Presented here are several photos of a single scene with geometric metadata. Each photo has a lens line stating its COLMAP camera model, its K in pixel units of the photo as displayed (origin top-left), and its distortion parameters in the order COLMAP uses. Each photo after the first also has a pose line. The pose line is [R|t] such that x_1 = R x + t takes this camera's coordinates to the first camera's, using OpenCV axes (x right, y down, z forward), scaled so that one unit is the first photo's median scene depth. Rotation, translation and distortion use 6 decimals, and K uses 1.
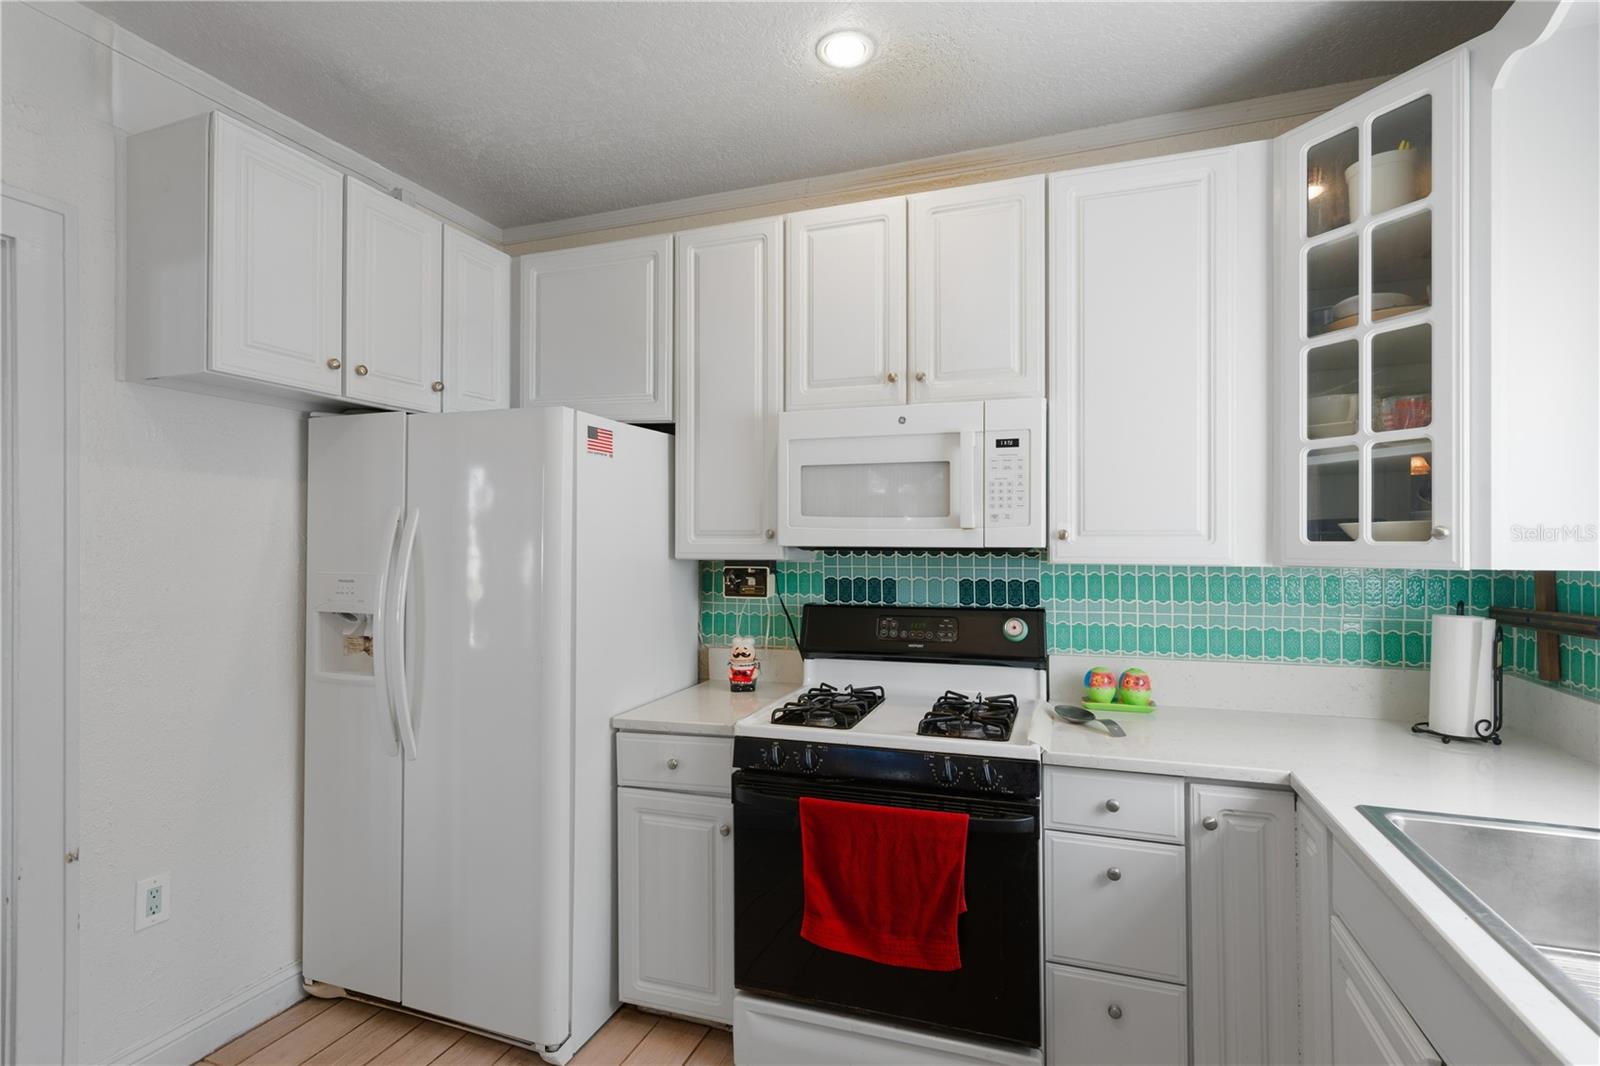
lens RADIAL K [[771.1, 0, 797.6], [0, 771.1, 545.2], [0, 0, 1]] dist [0.003048, 0.000952]
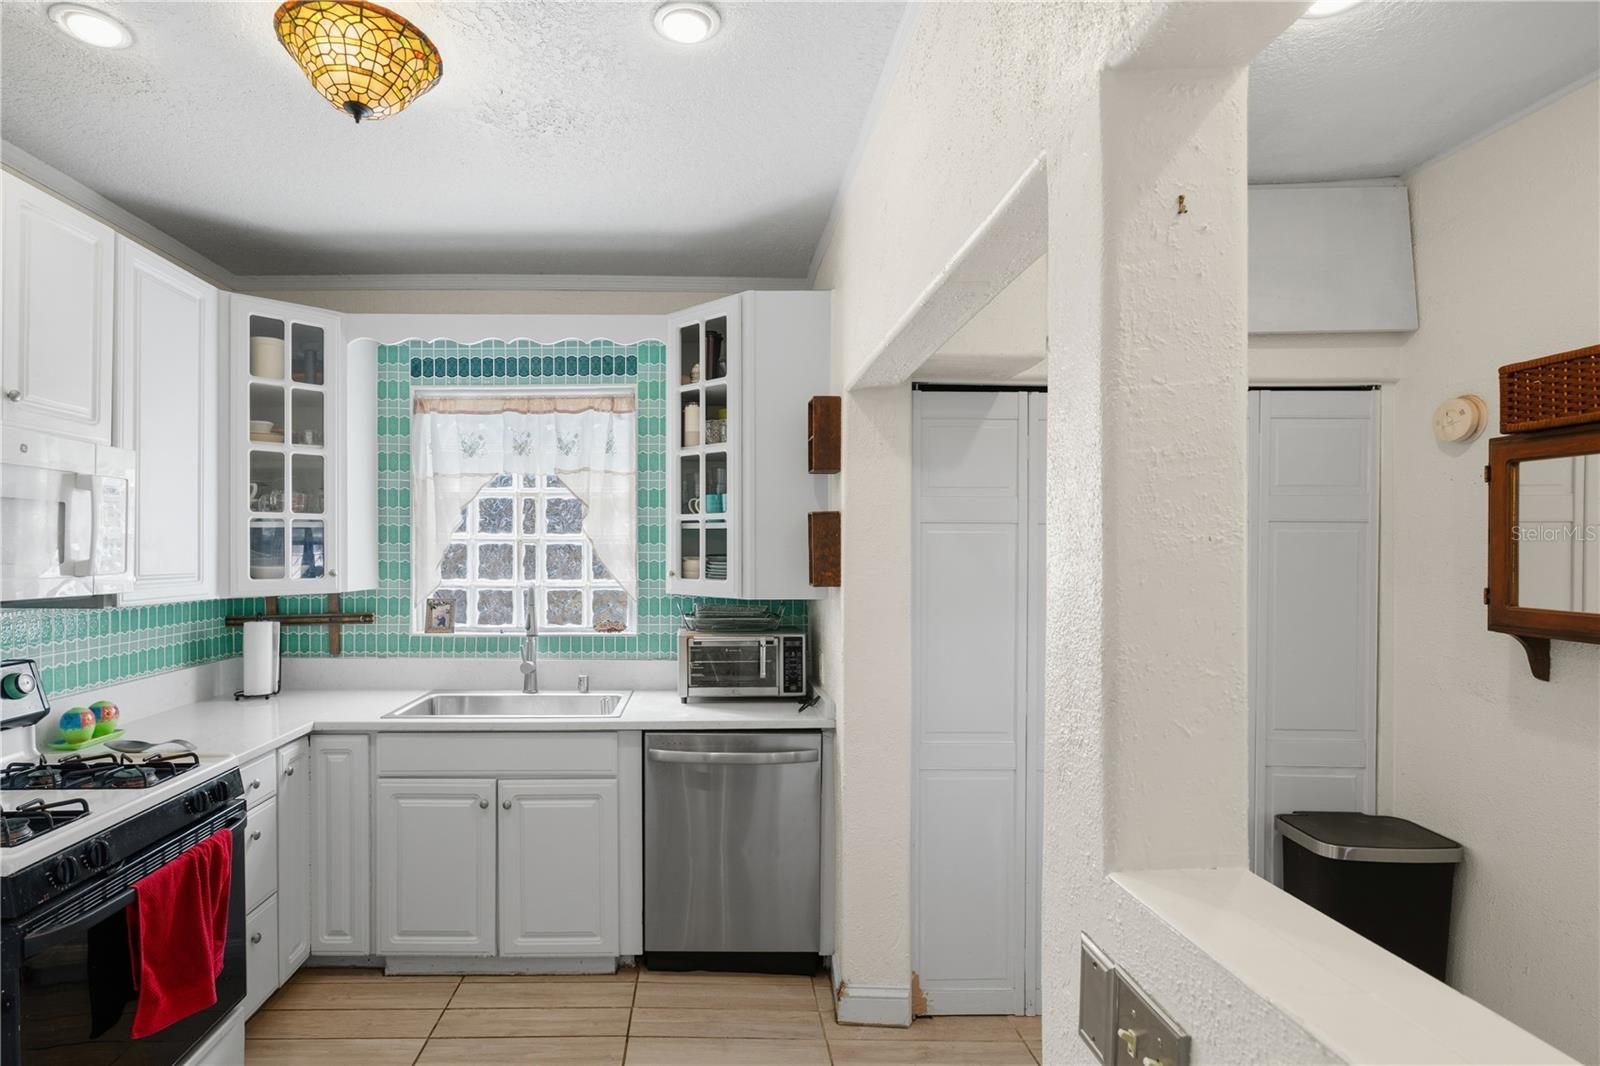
lens RADIAL K [[840.3, 0, 718.7], [0, 840.3, 545.6], [0, 0, 1]] dist [-0.000428, 0.000218]
pose [[-0.345491, 0.002744, 0.938418, -1.055279], [0.001300, 0.999996, -0.002445, -0.058671], [-0.938421, 0.000375, -0.345493, 0.642936]]
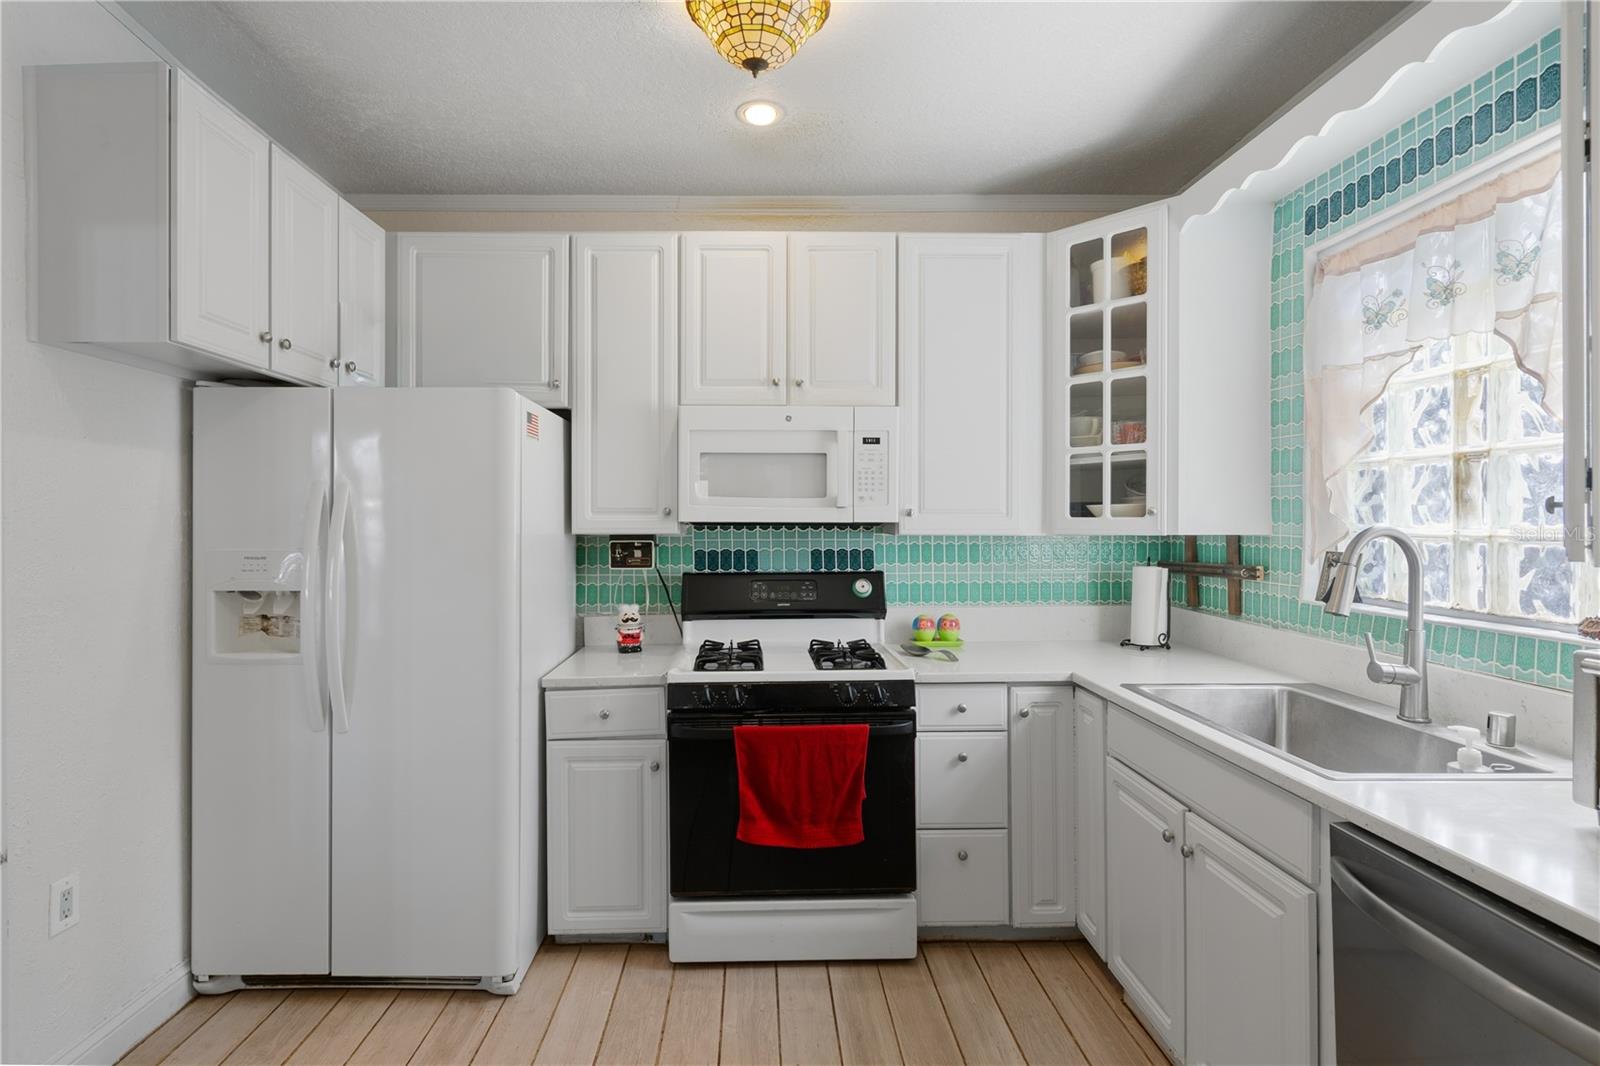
lens RADIAL K [[795.1, 0, 772.0], [0, 795.1, 536.6], [0, 0, 1]] dist [0.001040, 0.000805]
pose [[0.935408, -0.008045, 0.353478, -0.349890], [0.002836, 0.999880, 0.015250, 0.006017], [-0.353559, -0.013262, 0.935318, -0.177852]]
